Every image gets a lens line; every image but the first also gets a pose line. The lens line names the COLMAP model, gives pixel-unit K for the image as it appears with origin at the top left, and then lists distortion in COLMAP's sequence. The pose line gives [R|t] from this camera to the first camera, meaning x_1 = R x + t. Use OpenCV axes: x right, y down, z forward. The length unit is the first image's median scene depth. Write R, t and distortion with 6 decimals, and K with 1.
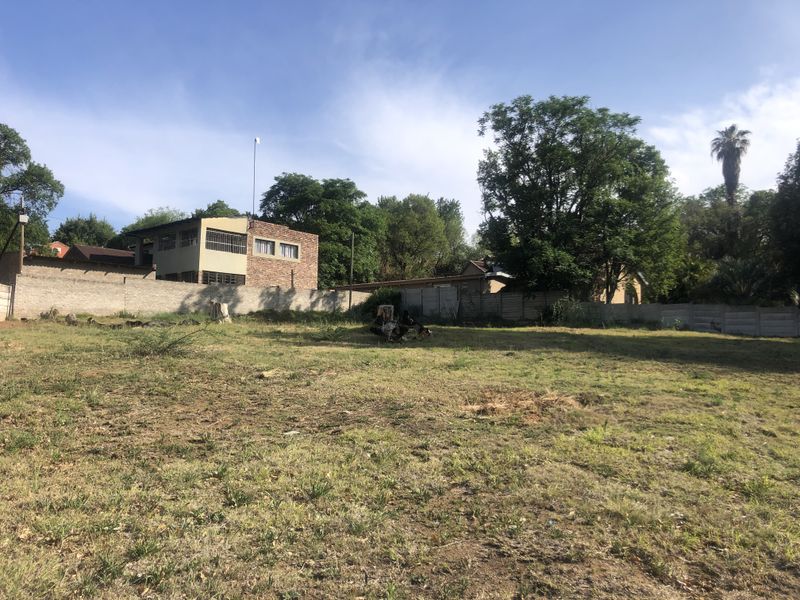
lens RADIAL K [[653.8, 0, 405.4], [0, 653.8, 300.6], [0, 0, 1]] dist [-0.000108, -0.018181]
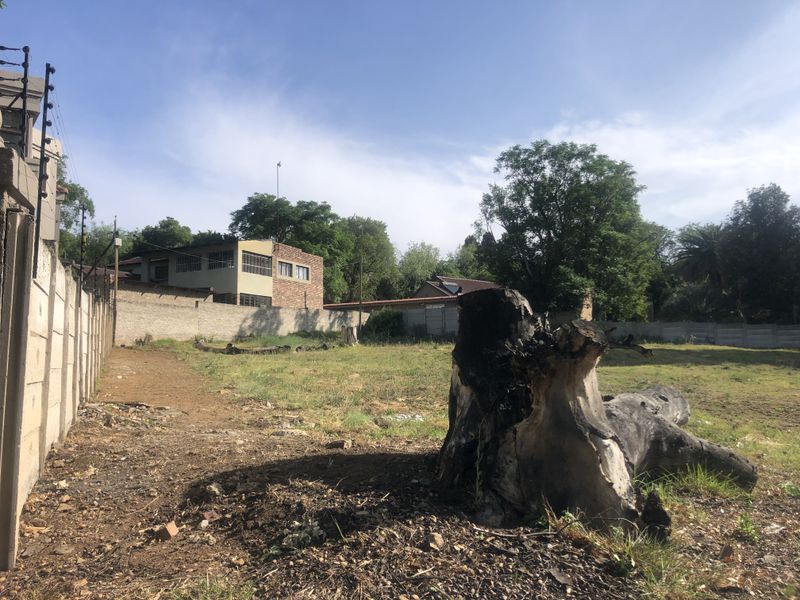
lens RADIAL K [[648.1, 0, 356.8], [0, 648.1, 299.9], [0, 0, 1]] dist [-0.020521, -0.021379]
pose [[0.966244, -0.002881, 0.257614, -0.385322], [0.007801, 0.999806, -0.018079, -0.015931], [-0.257512, 0.019478, 0.966079, -0.002131]]
